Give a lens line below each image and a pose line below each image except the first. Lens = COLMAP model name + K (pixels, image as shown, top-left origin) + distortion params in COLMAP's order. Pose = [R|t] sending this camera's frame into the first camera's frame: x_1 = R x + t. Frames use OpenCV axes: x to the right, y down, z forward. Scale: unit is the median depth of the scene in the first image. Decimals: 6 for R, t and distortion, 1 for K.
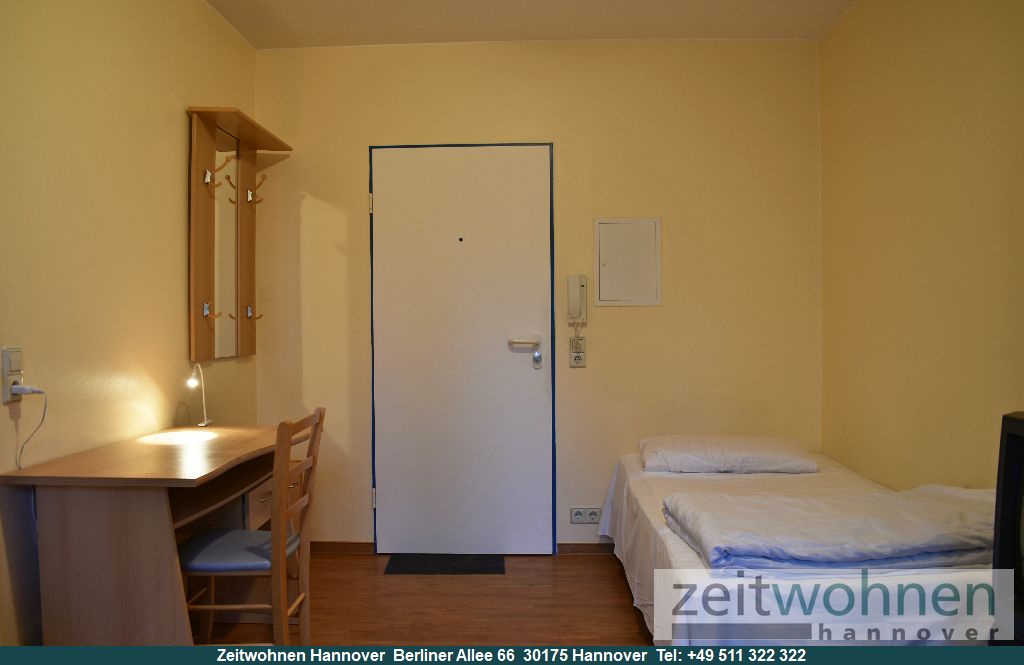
lens RADIAL K [[824.4, 0, 512.0], [0, 824.4, 332.5], [0, 0, 1]] dist [-0.094385, 0.013277]
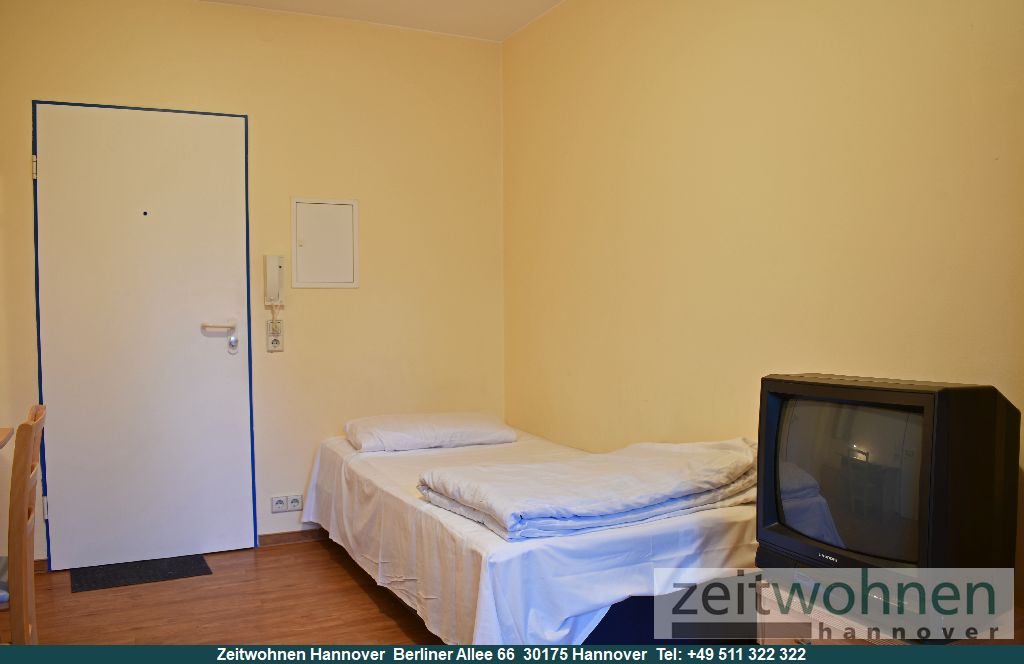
lens RADIAL K [[824.4, 0, 512.0], [0, 824.4, 332.0], [0, 0, 1]] dist [-0.094385, 0.013277]
pose [[0.879536, -0.016843, 0.475535, -0.146636], [0.006938, 0.999721, 0.022577, 0.000025], [-0.475782, -0.016558, 0.879407, 0.029845]]
